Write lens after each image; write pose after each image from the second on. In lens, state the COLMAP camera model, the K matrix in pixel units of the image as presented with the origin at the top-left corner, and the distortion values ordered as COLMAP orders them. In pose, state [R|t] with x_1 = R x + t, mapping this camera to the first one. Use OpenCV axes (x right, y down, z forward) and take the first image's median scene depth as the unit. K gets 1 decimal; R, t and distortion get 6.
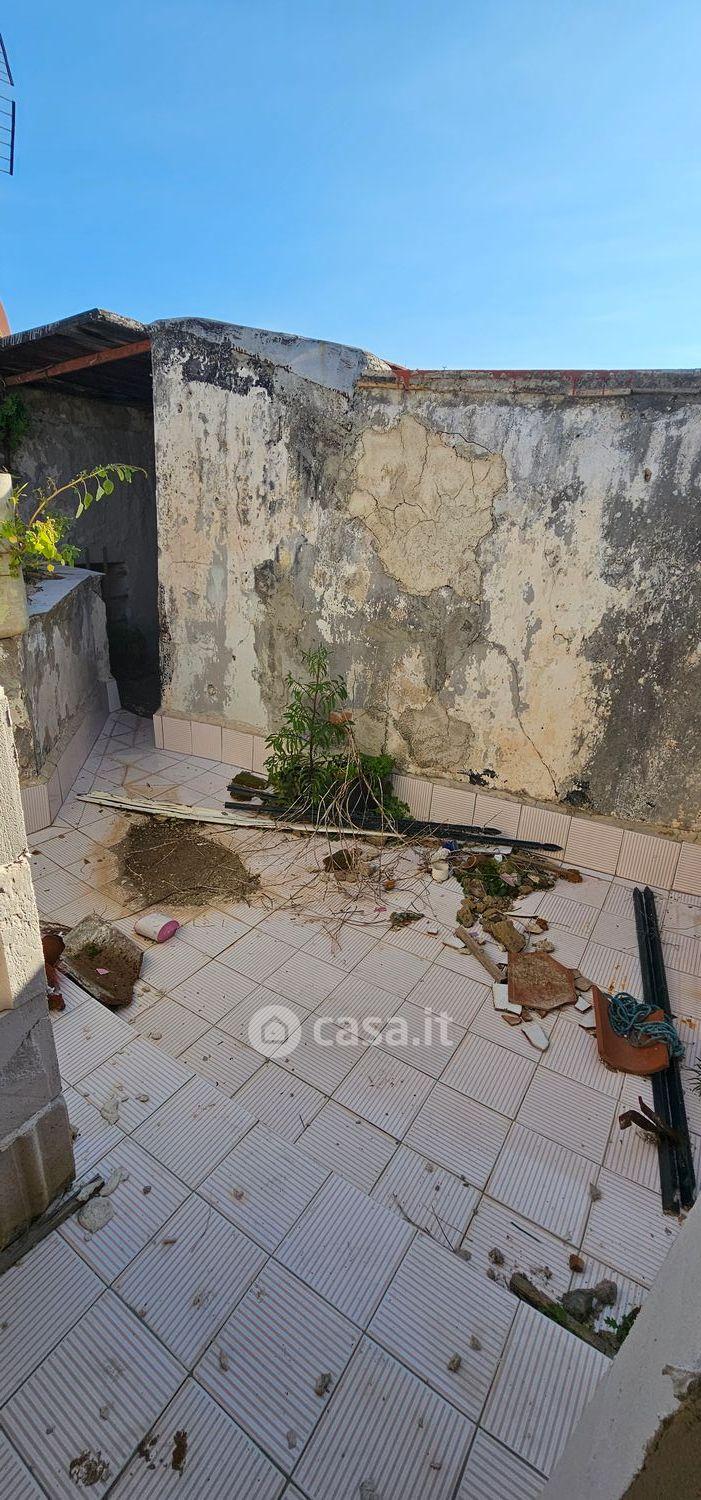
lens RADIAL K [[605.4, 0, 343.0], [0, 605.4, 752.6], [0, 0, 1]] dist [-0.000169, -0.000028]
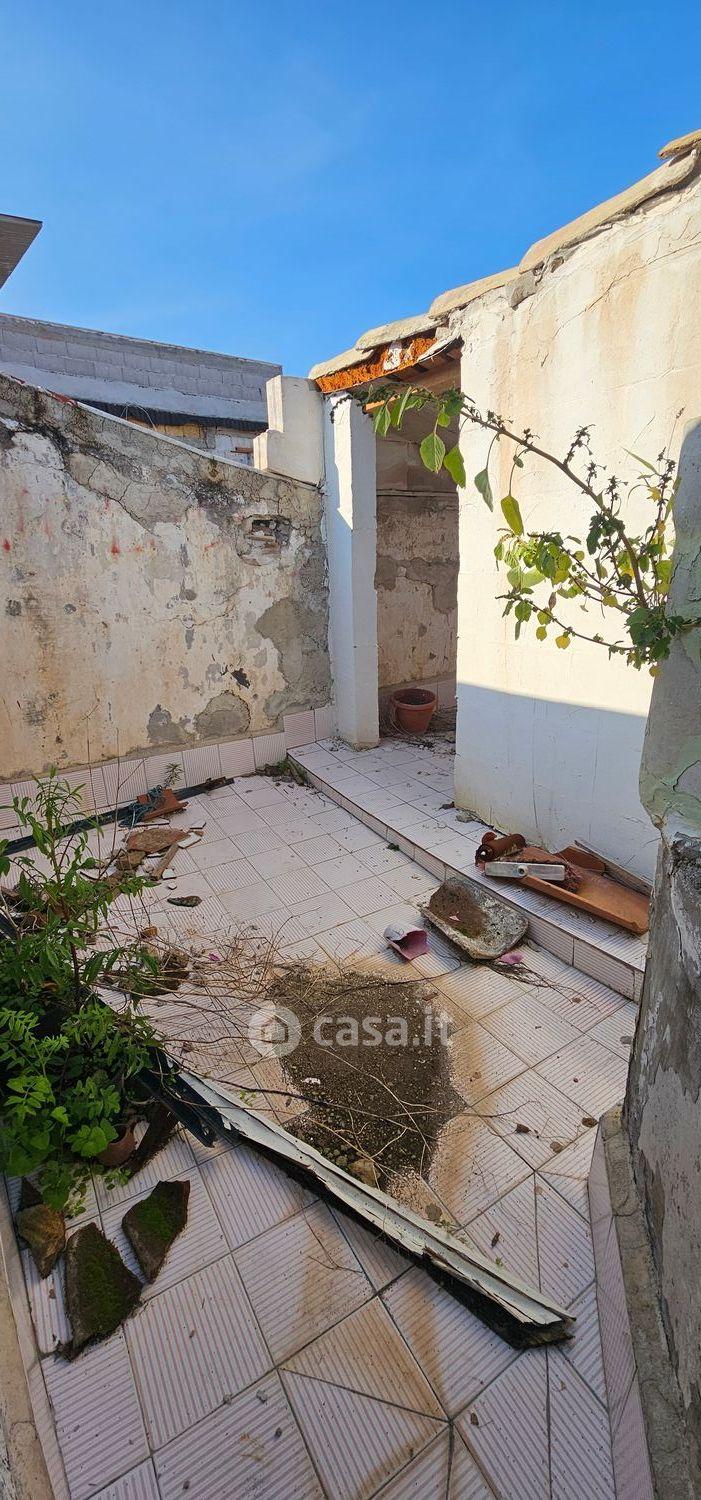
lens RADIAL K [[605.4, 0, 343.0], [0, 605.4, 752.6], [0, 0, 1]] dist [-0.000169, -0.000028]
pose [[-0.903729, -0.179551, 0.388632, -0.548391], [0.120278, 0.764741, 0.633012, -0.584104], [-0.410861, 0.618815, -0.669523, 1.518797]]
